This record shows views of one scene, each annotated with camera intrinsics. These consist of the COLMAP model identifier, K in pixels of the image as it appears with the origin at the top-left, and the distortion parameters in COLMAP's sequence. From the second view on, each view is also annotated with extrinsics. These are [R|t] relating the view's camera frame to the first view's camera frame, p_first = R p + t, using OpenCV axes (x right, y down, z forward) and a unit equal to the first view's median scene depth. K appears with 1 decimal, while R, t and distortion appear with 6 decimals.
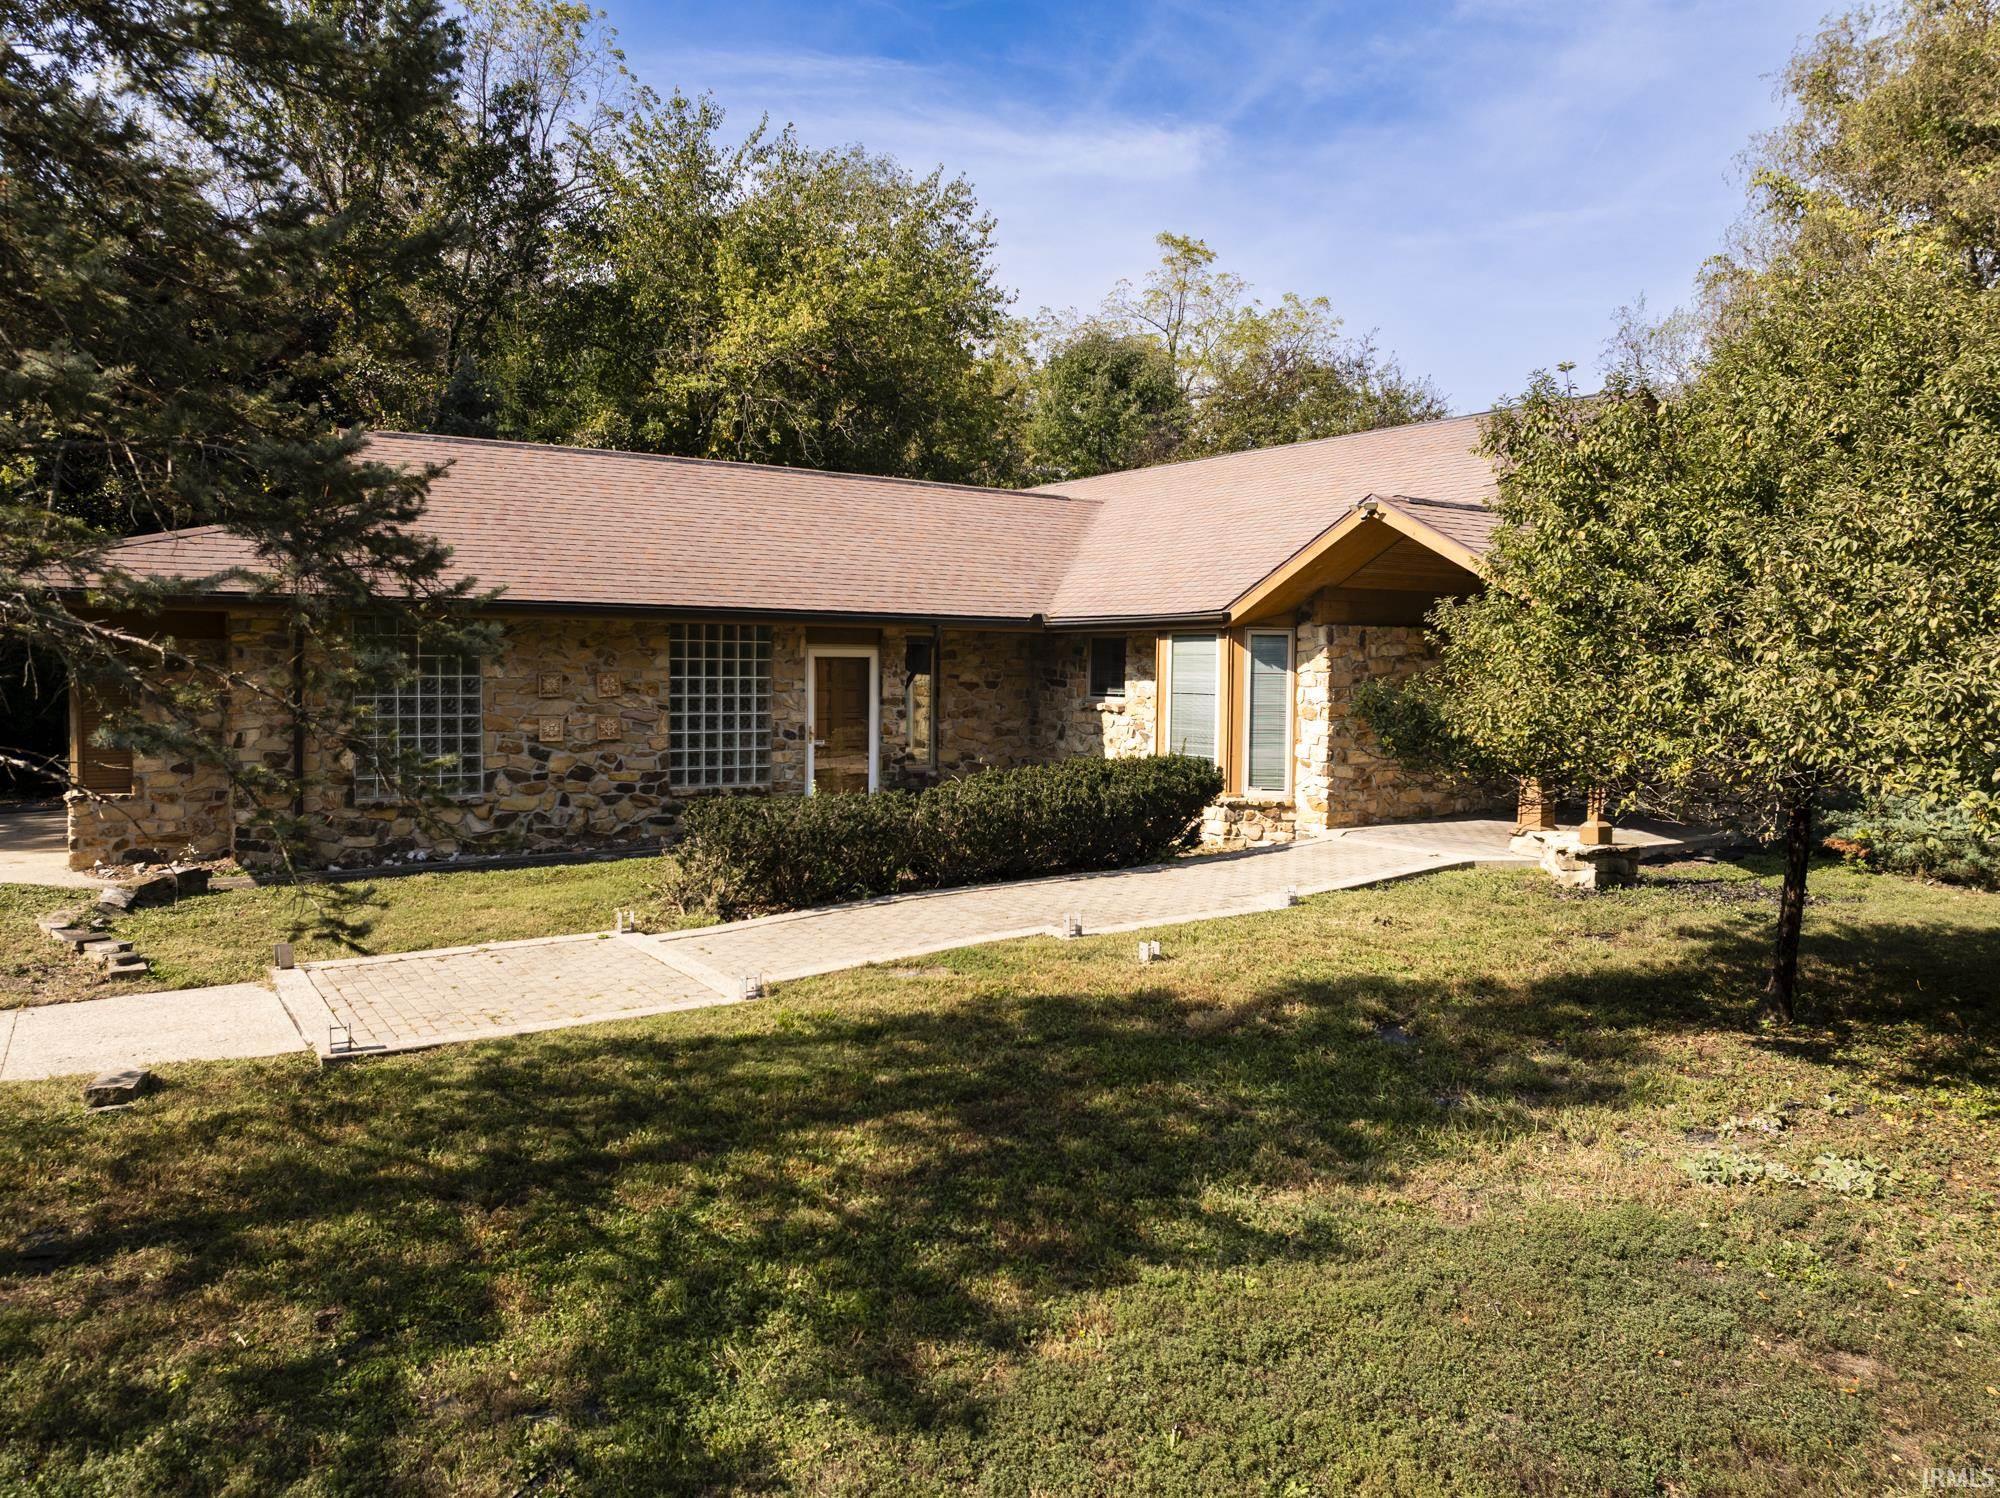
lens RADIAL K [[1385.1, 0, 1000.0], [0, 1385.1, 749.0], [0, 0, 1]] dist [-0.005632, -0.049161]
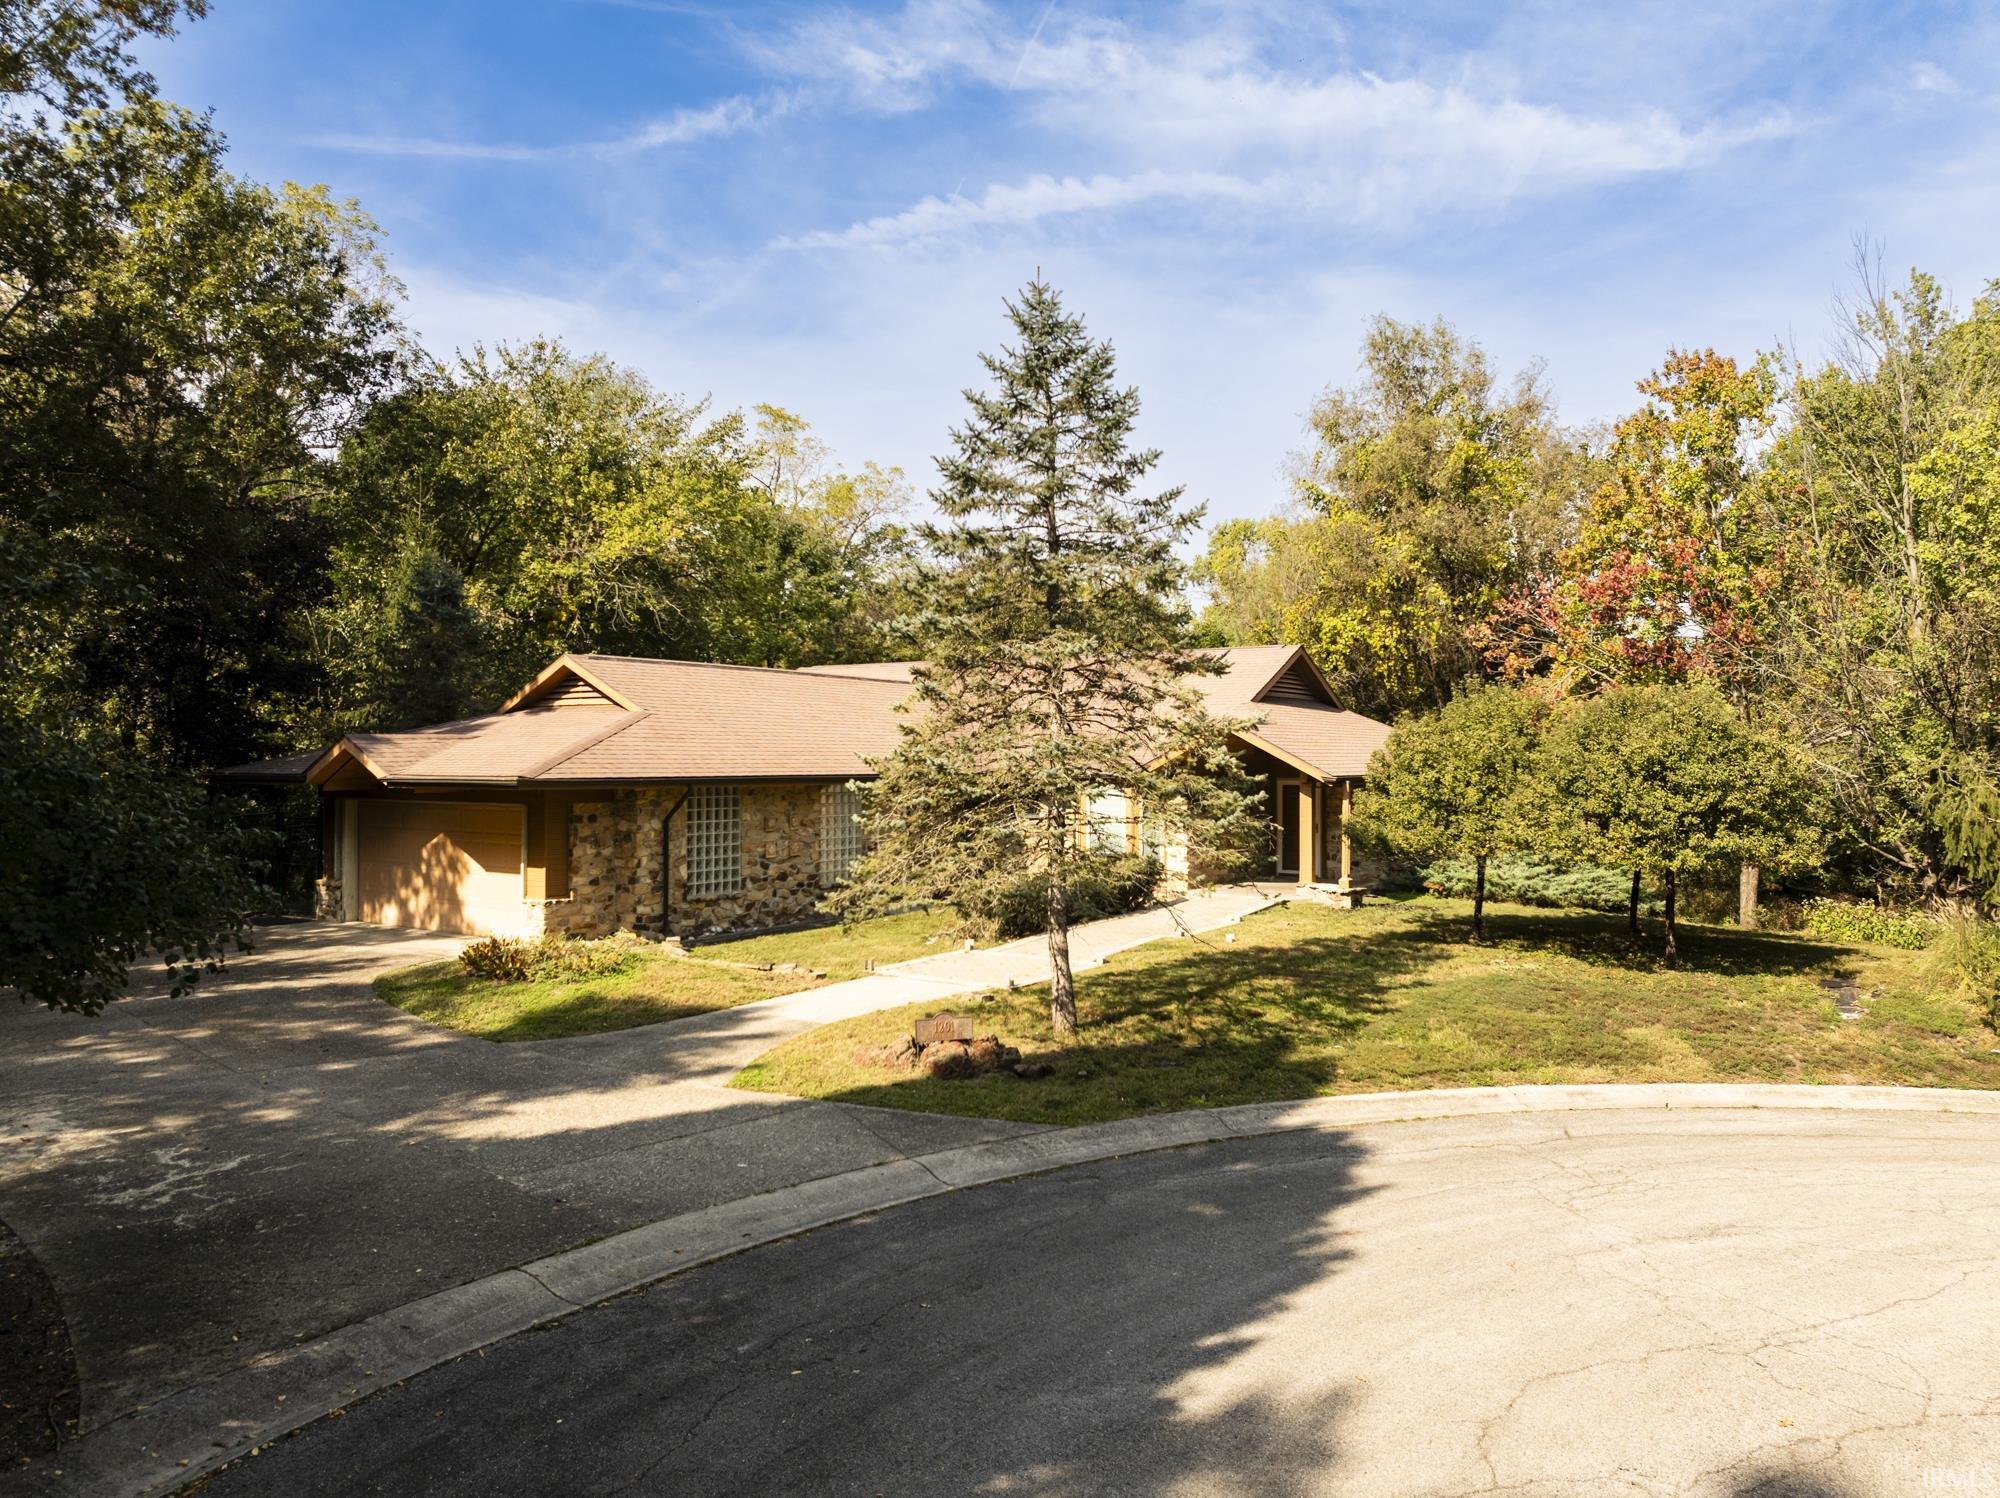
lens RADIAL K [[1385.1, 0, 1000.0], [0, 1385.1, 749.0], [0, 0, 1]] dist [-0.005632, -0.049161]
pose [[0.926176, -0.004464, 0.377066, -0.700862], [0.030375, 0.997564, -0.062799, -0.023147], [-0.375867, 0.069616, 0.924055, -0.644570]]
